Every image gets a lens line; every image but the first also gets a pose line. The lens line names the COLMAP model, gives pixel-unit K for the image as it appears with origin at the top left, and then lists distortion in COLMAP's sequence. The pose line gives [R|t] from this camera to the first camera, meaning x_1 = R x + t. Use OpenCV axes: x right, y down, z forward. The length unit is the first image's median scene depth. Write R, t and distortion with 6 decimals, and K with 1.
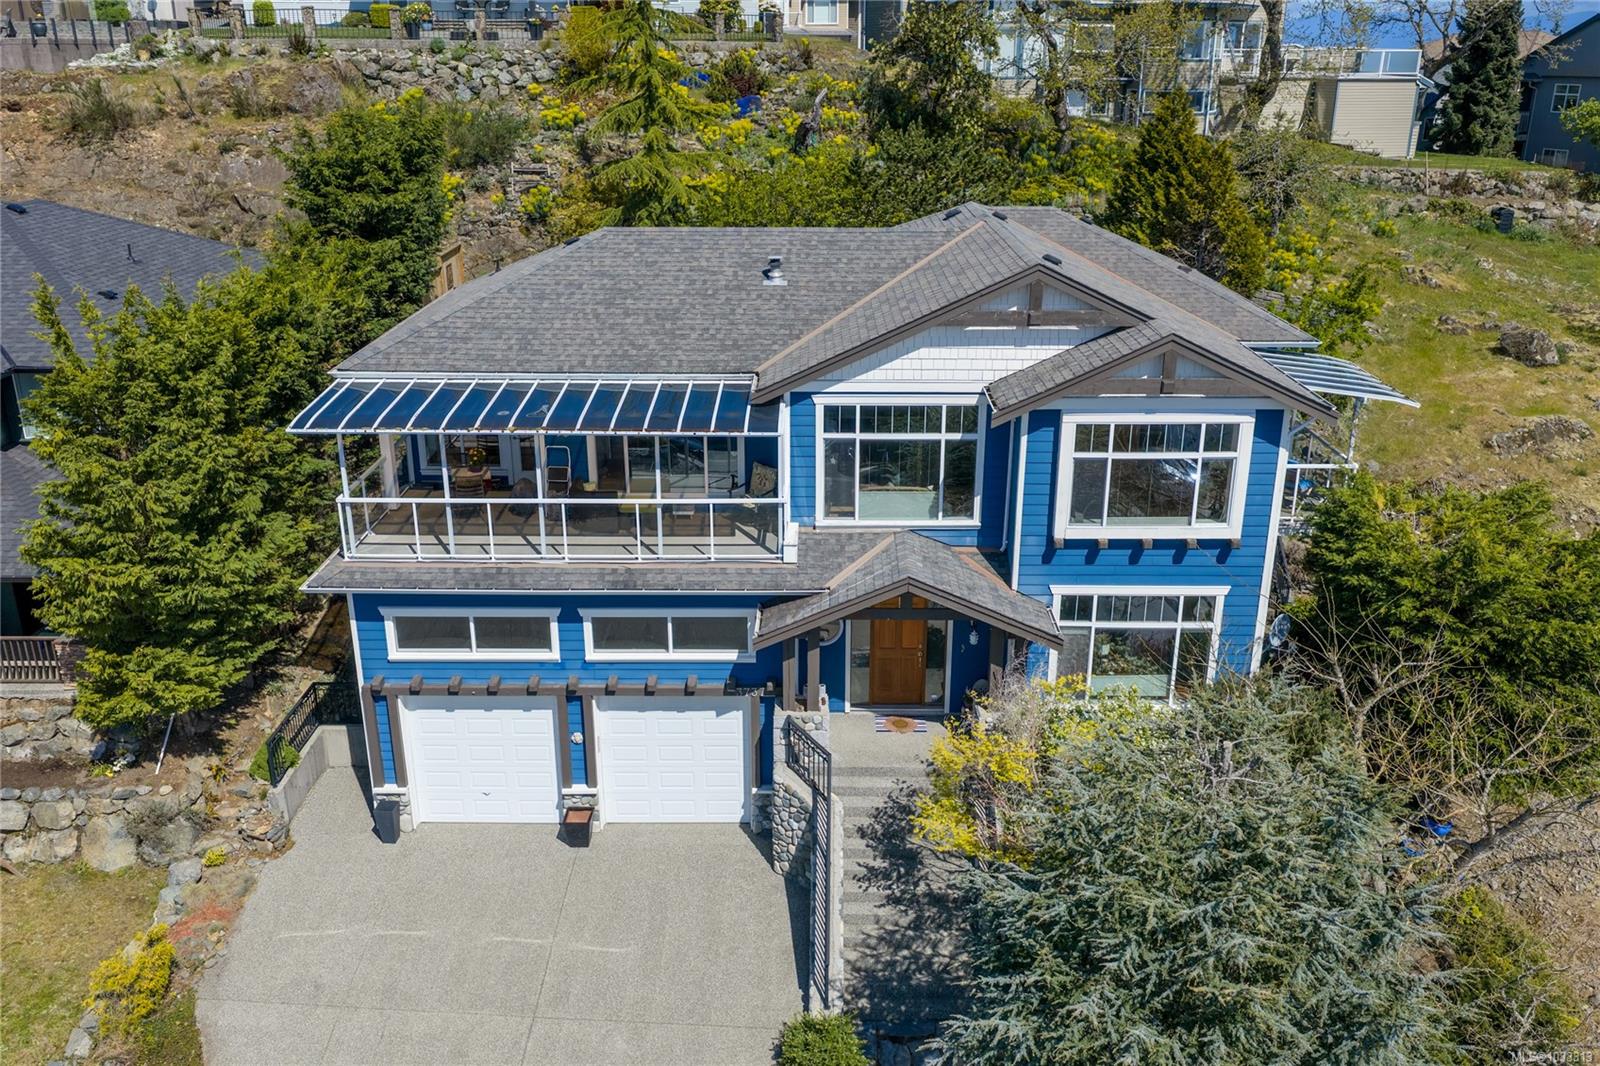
lens RADIAL K [[1331.1, 0, 810.9], [0, 1331.1, 533.5], [0, 0, 1]] dist [0.002986, -0.008883]
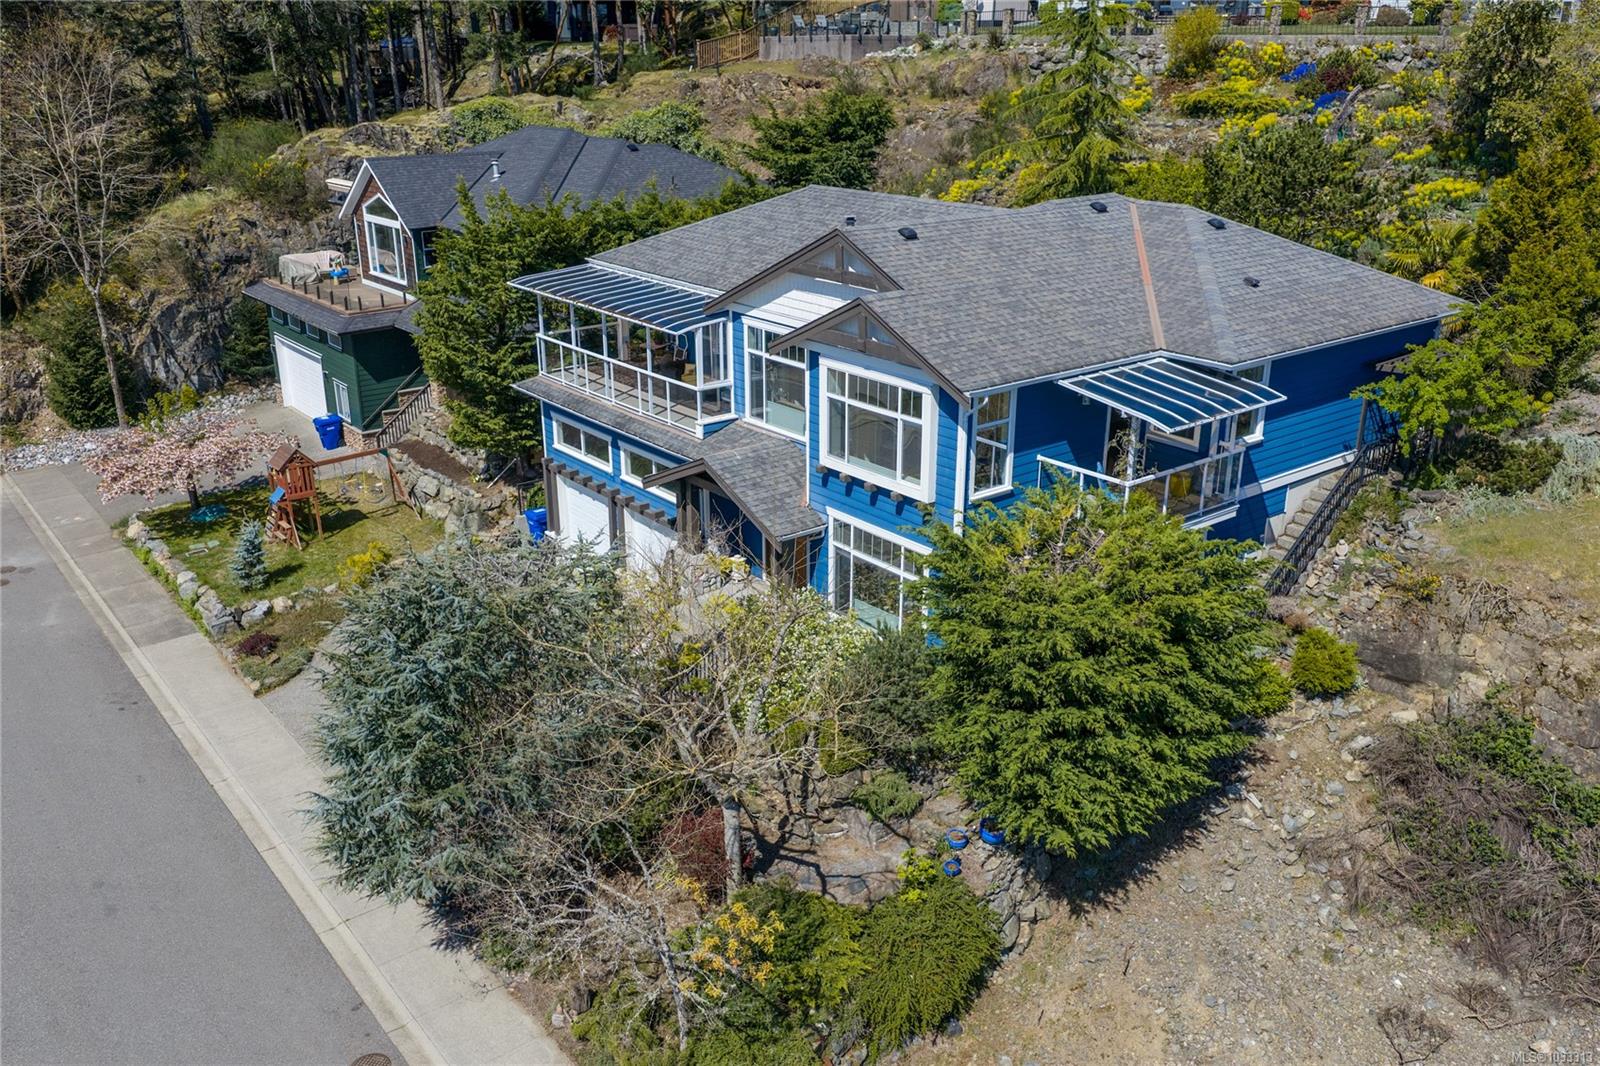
lens RADIAL K [[1331.1, 0, 810.9], [0, 1331.1, 533.5], [0, 0, 1]] dist [0.002986, -0.008883]
pose [[0.629555, 0.267723, -0.729373, 1.023305], [-0.263173, 0.956743, 0.124024, -0.078822], [0.731027, 0.113871, 0.672780, 0.203801]]
